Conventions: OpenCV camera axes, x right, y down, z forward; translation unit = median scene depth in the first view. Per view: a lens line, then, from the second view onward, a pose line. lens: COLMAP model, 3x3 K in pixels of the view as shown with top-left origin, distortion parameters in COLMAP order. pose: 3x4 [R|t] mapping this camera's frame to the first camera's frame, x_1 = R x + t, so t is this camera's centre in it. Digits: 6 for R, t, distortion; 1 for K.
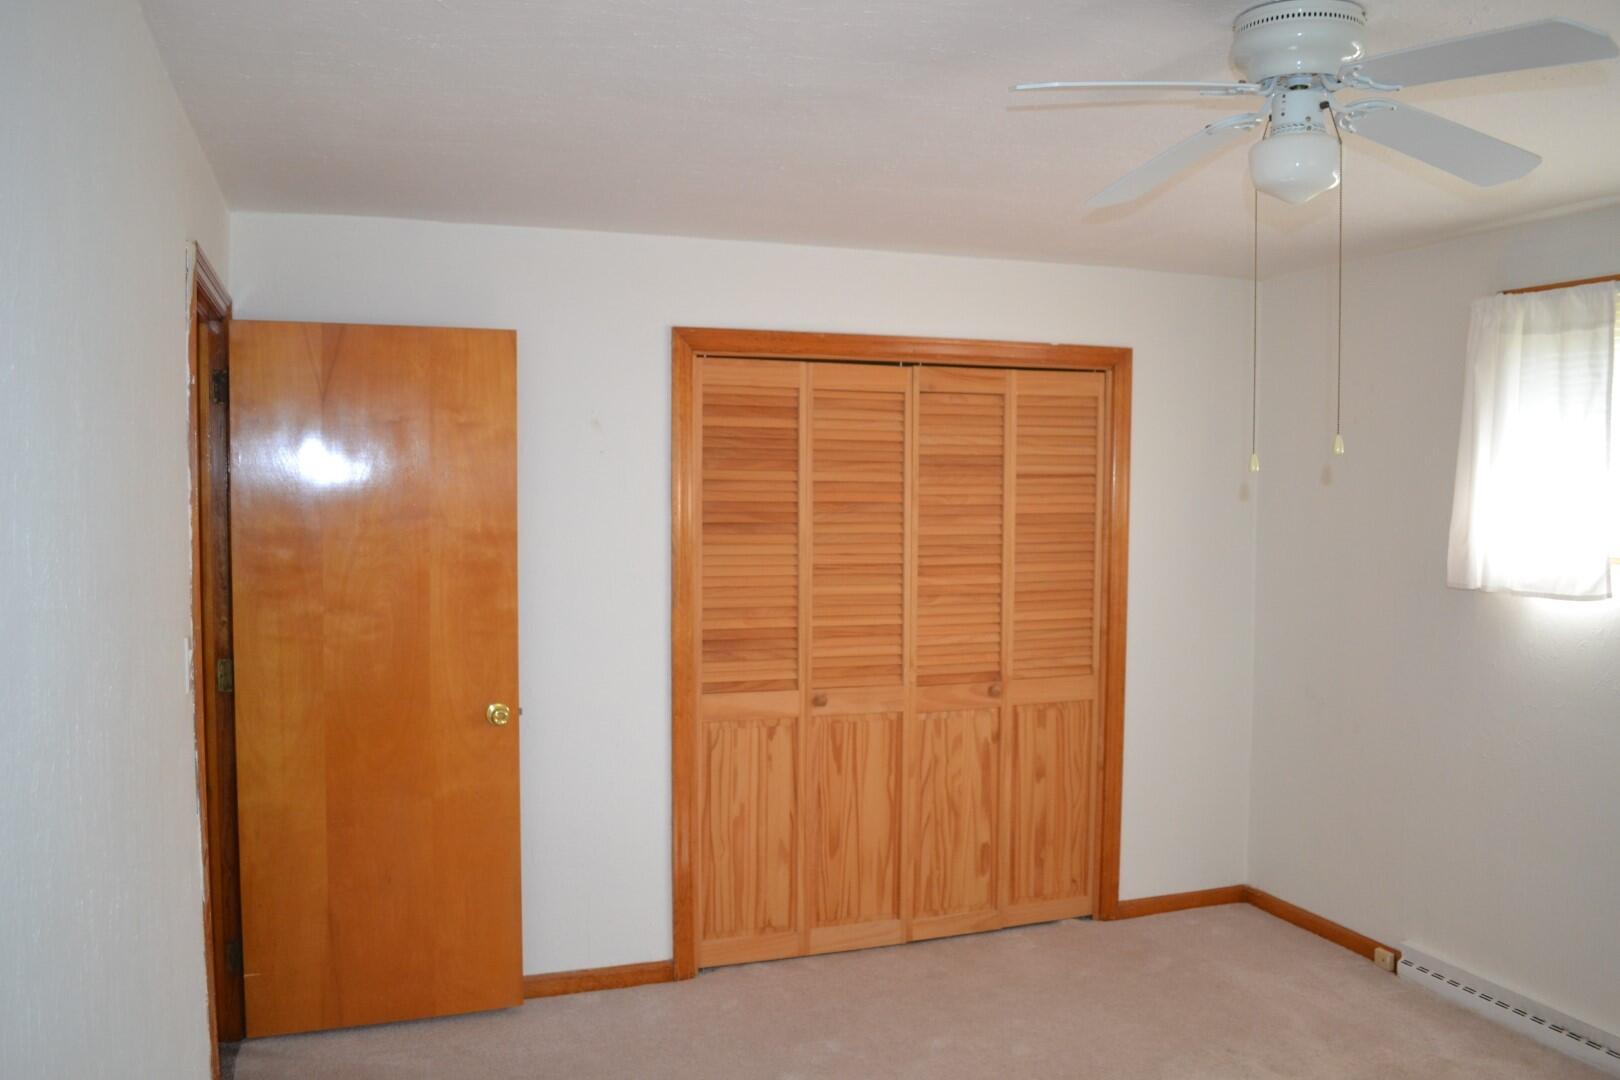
lens RADIAL K [[1290.9, 0, 816.2], [0, 1290.9, 544.2], [0, 0, 1]] dist [-0.074105, 0.008277]
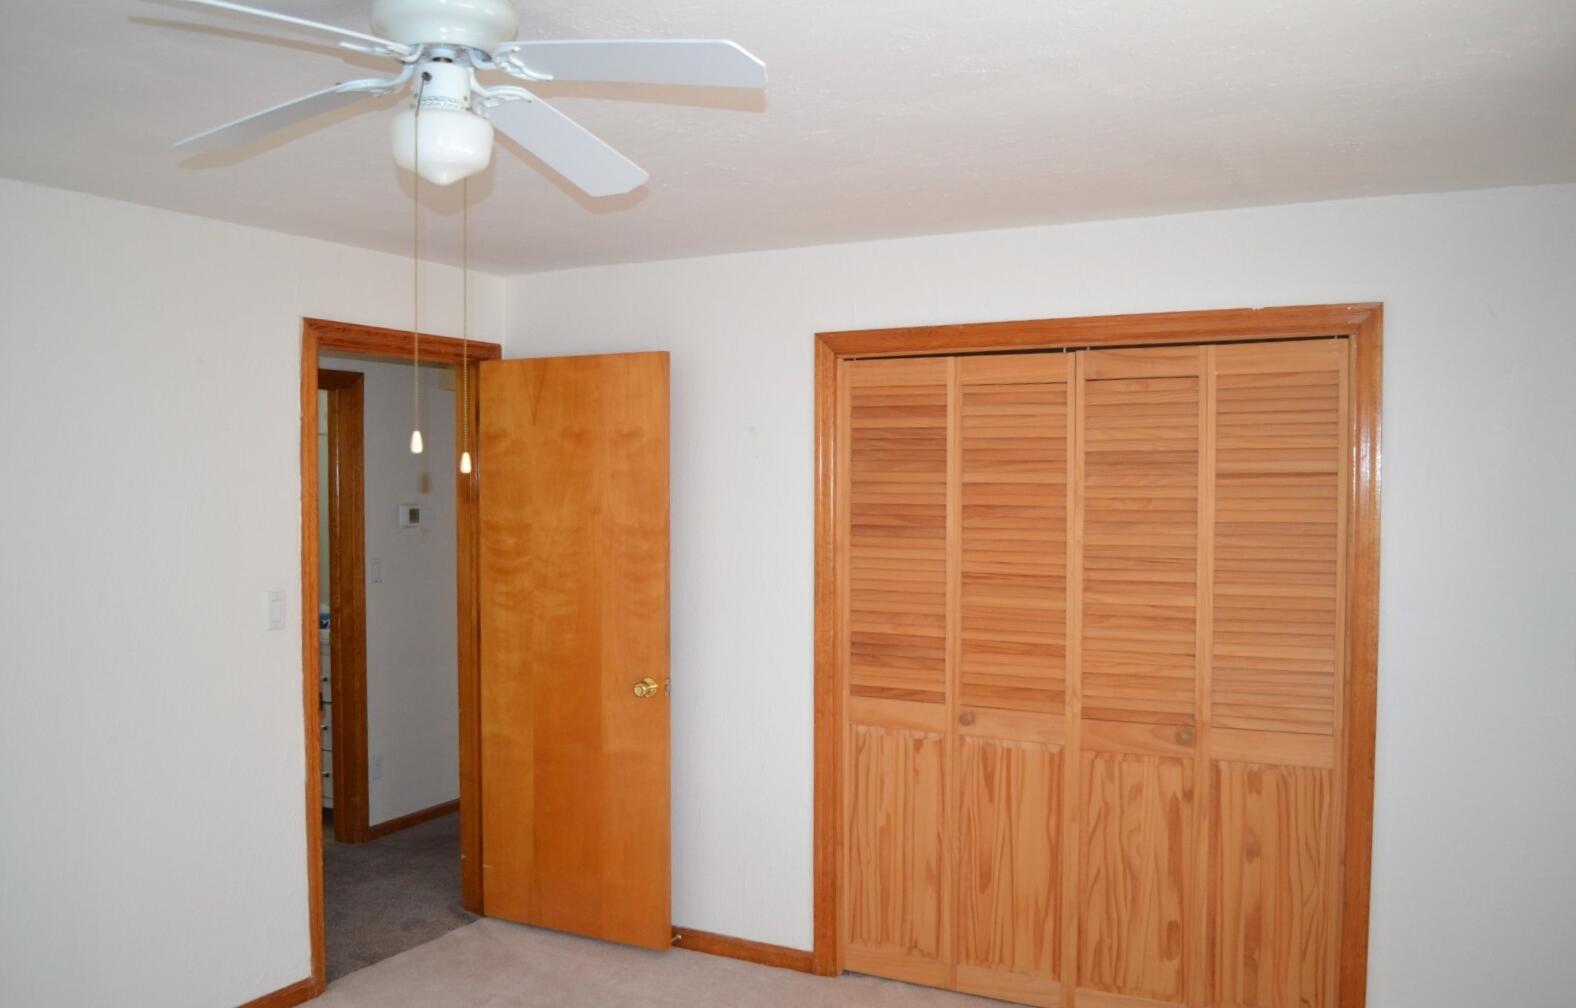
lens RADIAL K [[1302.0, 0, 795.4], [0, 1302.0, 509.2], [0, 0, 1]] dist [-0.074811, 0.004005]
pose [[0.676214, 0.011945, -0.736608, 0.602765], [-0.033218, 0.999346, -0.014289, -0.012096], [0.735956, 0.034131, 0.676169, 0.270742]]
